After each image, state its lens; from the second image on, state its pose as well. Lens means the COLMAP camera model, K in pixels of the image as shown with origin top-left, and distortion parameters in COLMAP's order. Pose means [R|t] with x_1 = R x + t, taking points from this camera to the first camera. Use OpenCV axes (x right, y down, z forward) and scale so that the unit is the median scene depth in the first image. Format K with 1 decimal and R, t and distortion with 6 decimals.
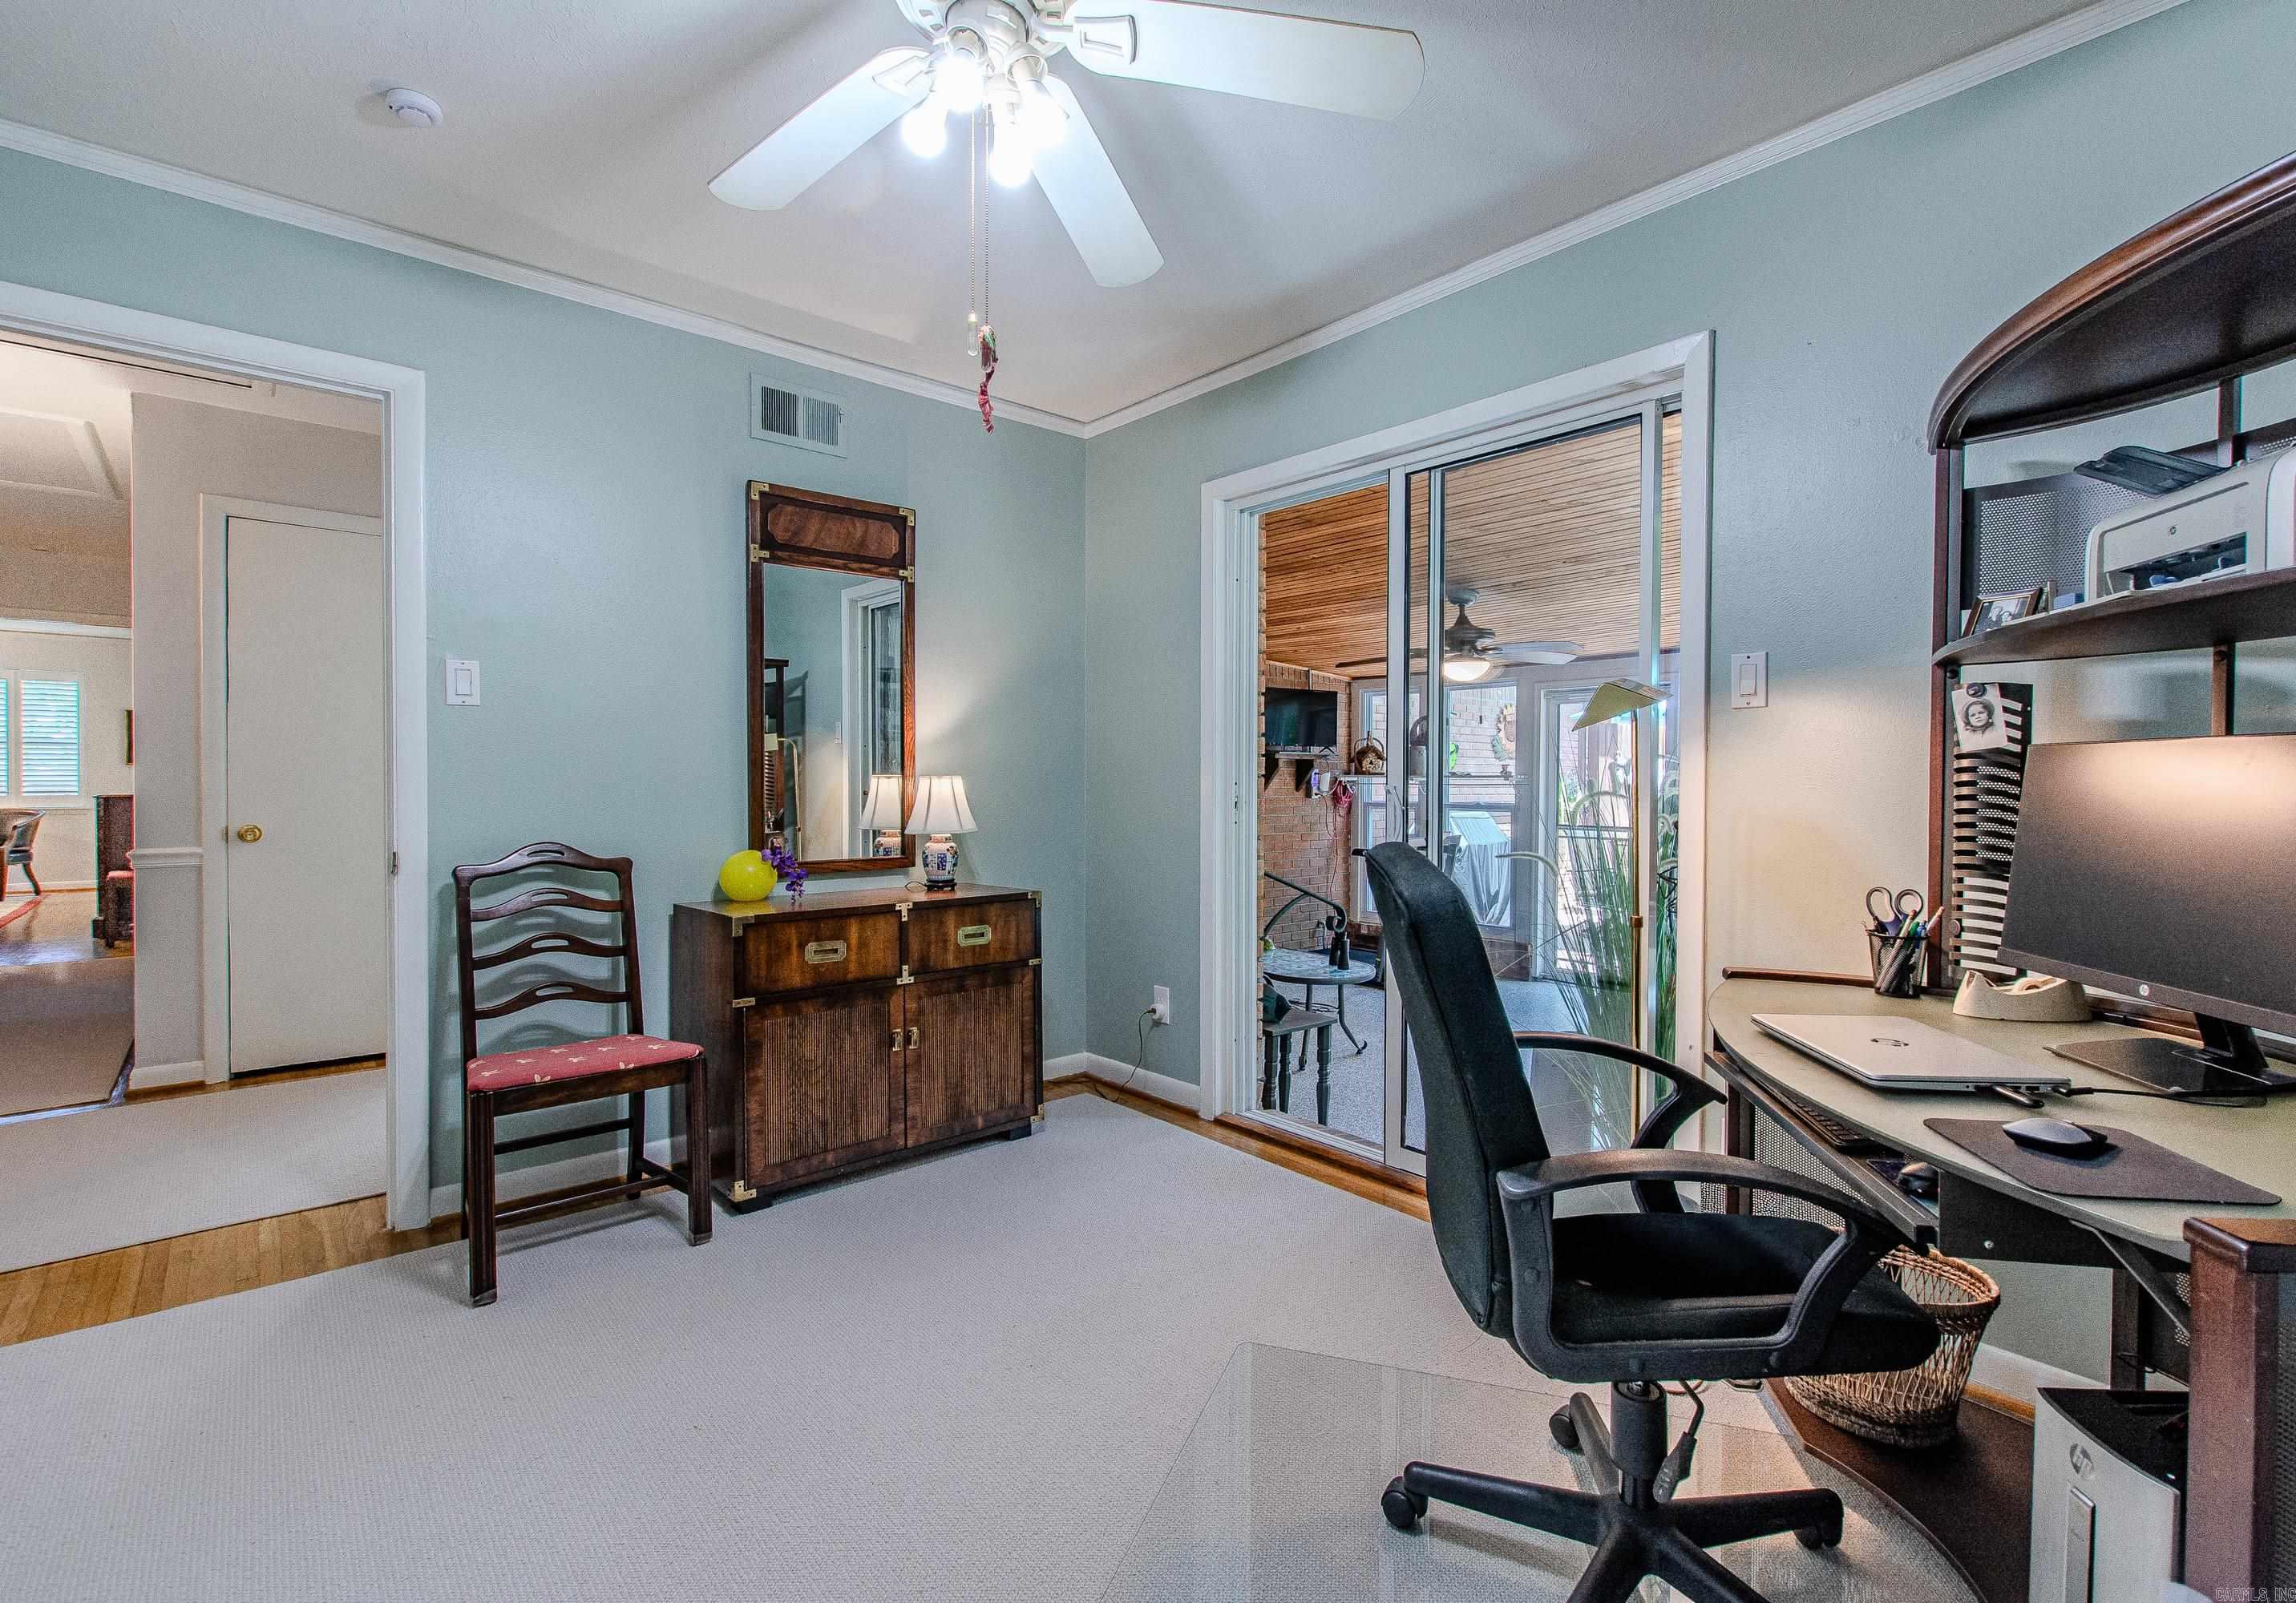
lens RADIAL K [[1026.8, 0, 1148.0], [0, 1026.8, 801.5], [0, 0, 1]] dist [0.000121, -0.000139]
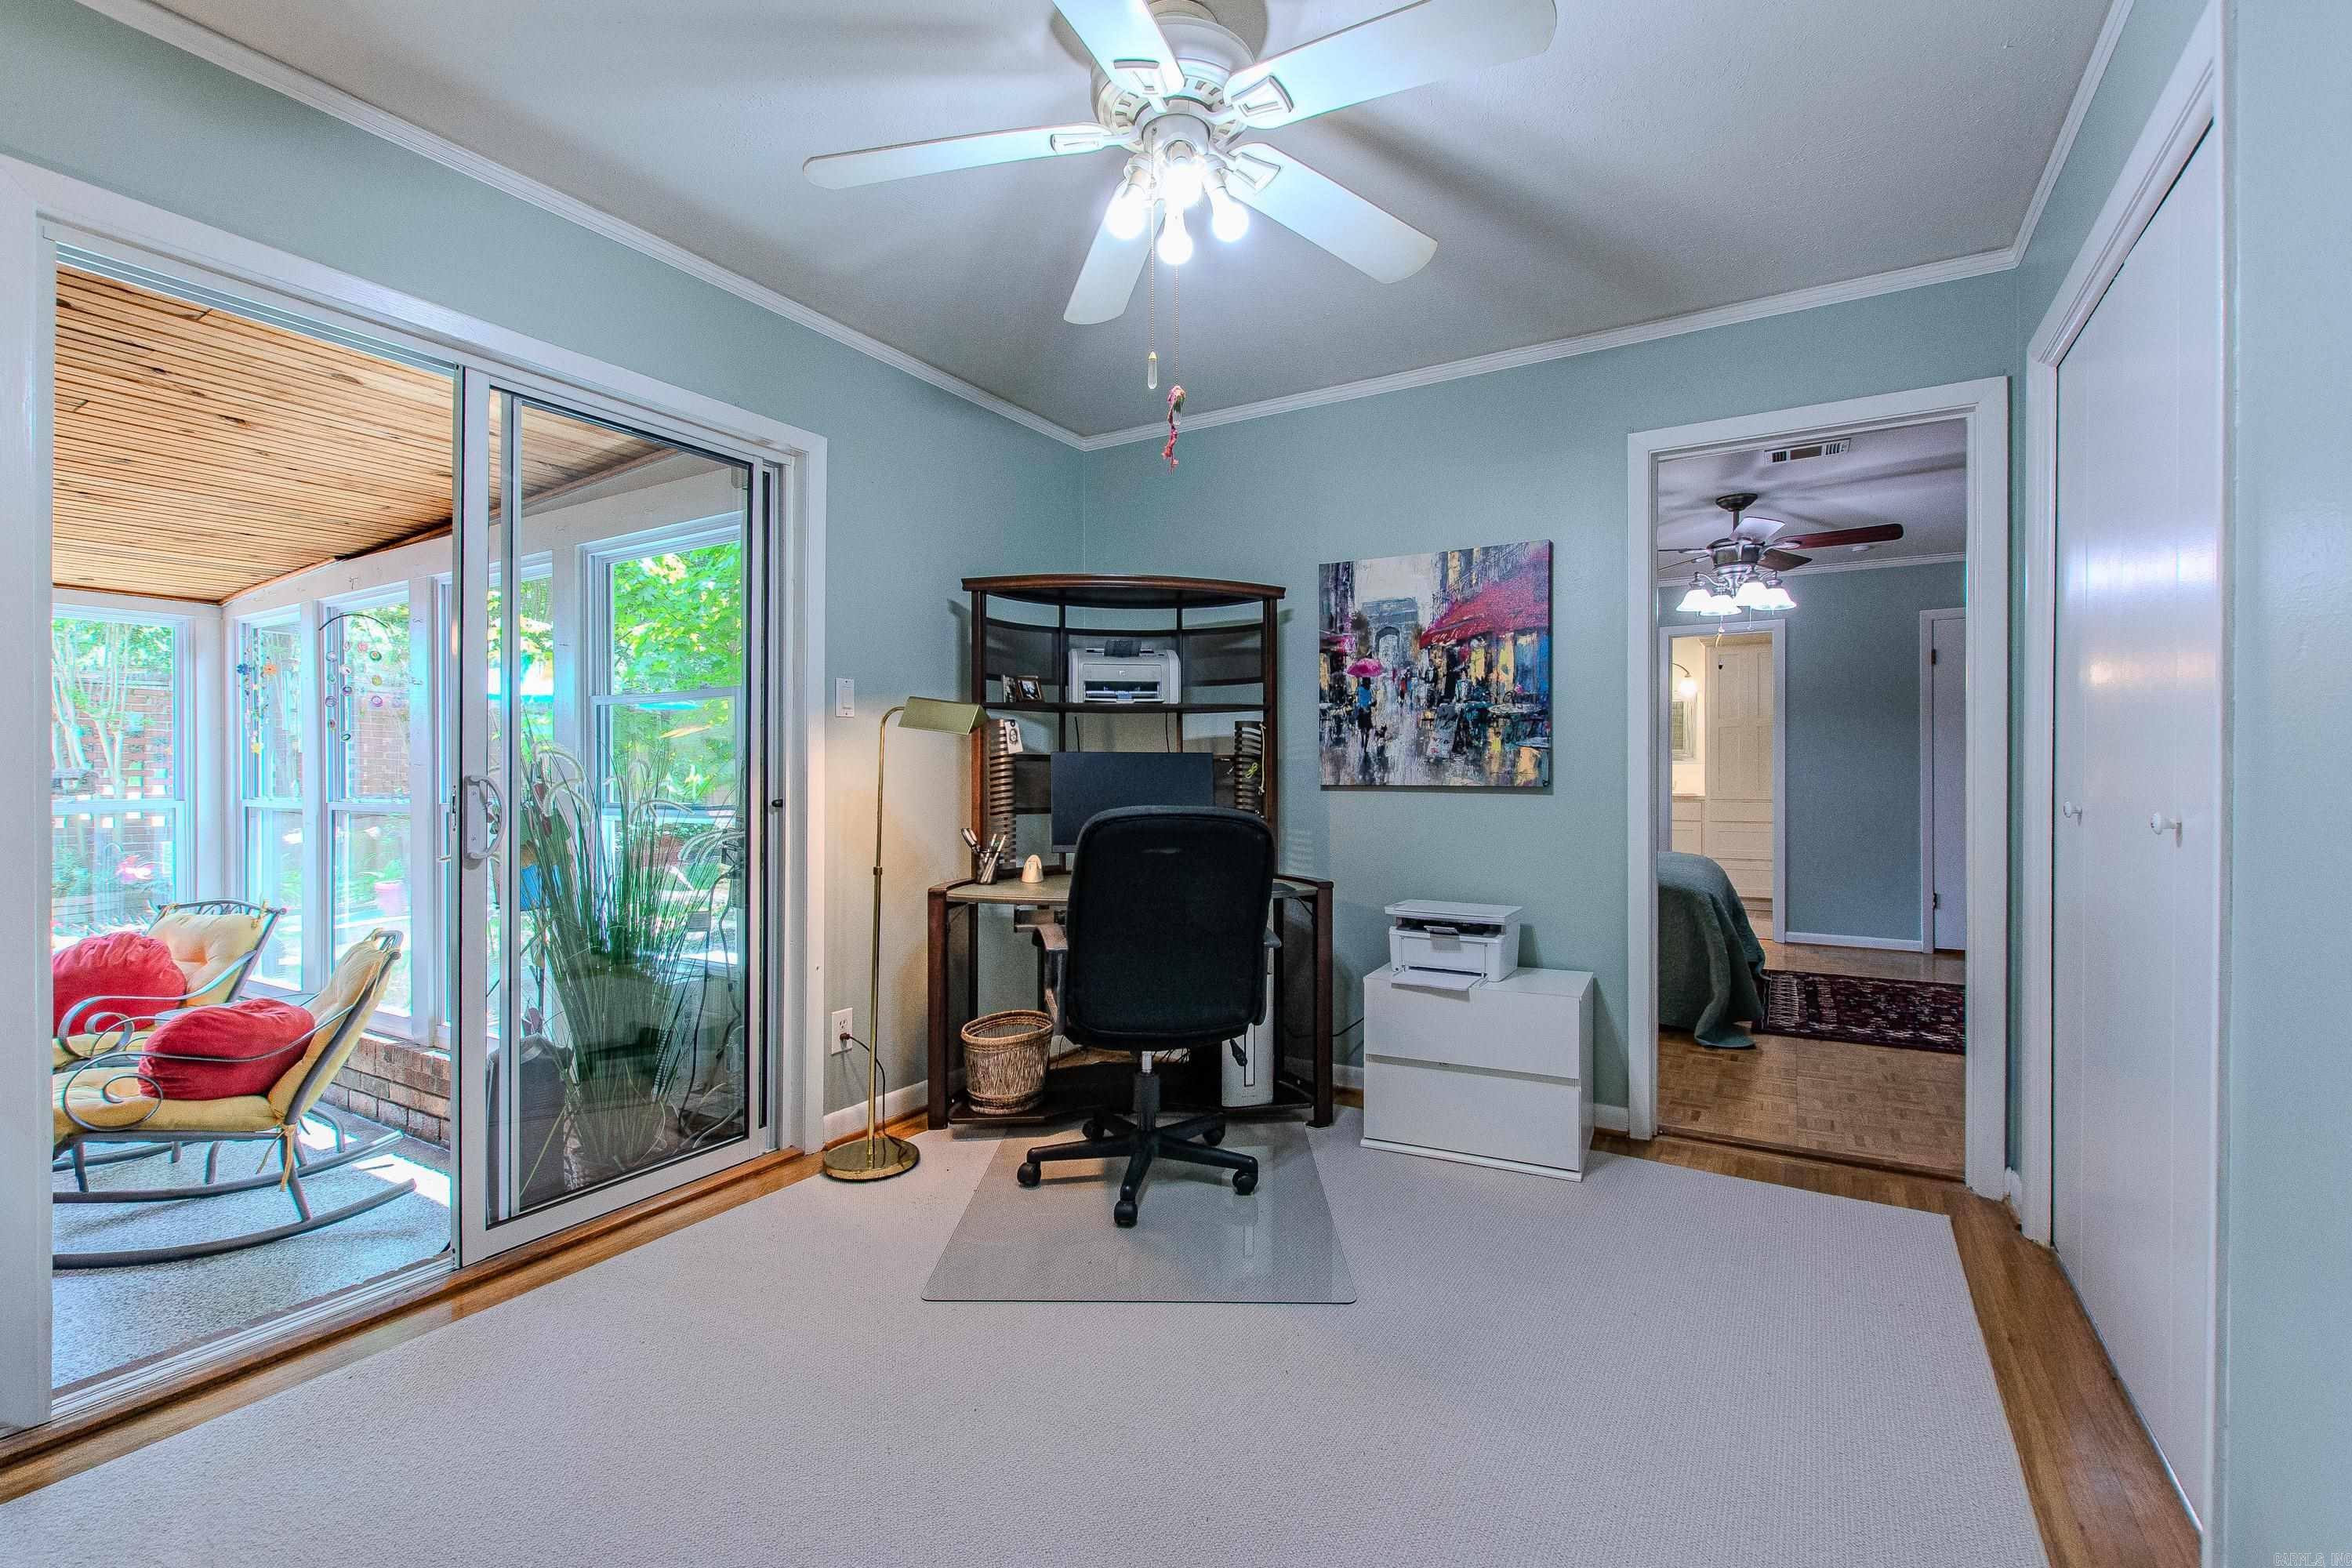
lens RADIAL K [[1035.1, 0, 1212.6], [0, 1035.1, 780.4], [0, 0, 1]] dist [-0.039378, 0.007735]
pose [[-0.342335, -0.012722, 0.939492, -0.738637], [0.013620, 0.999736, 0.018501, -0.018433], [-0.939479, 0.019130, -0.342071, 0.800722]]
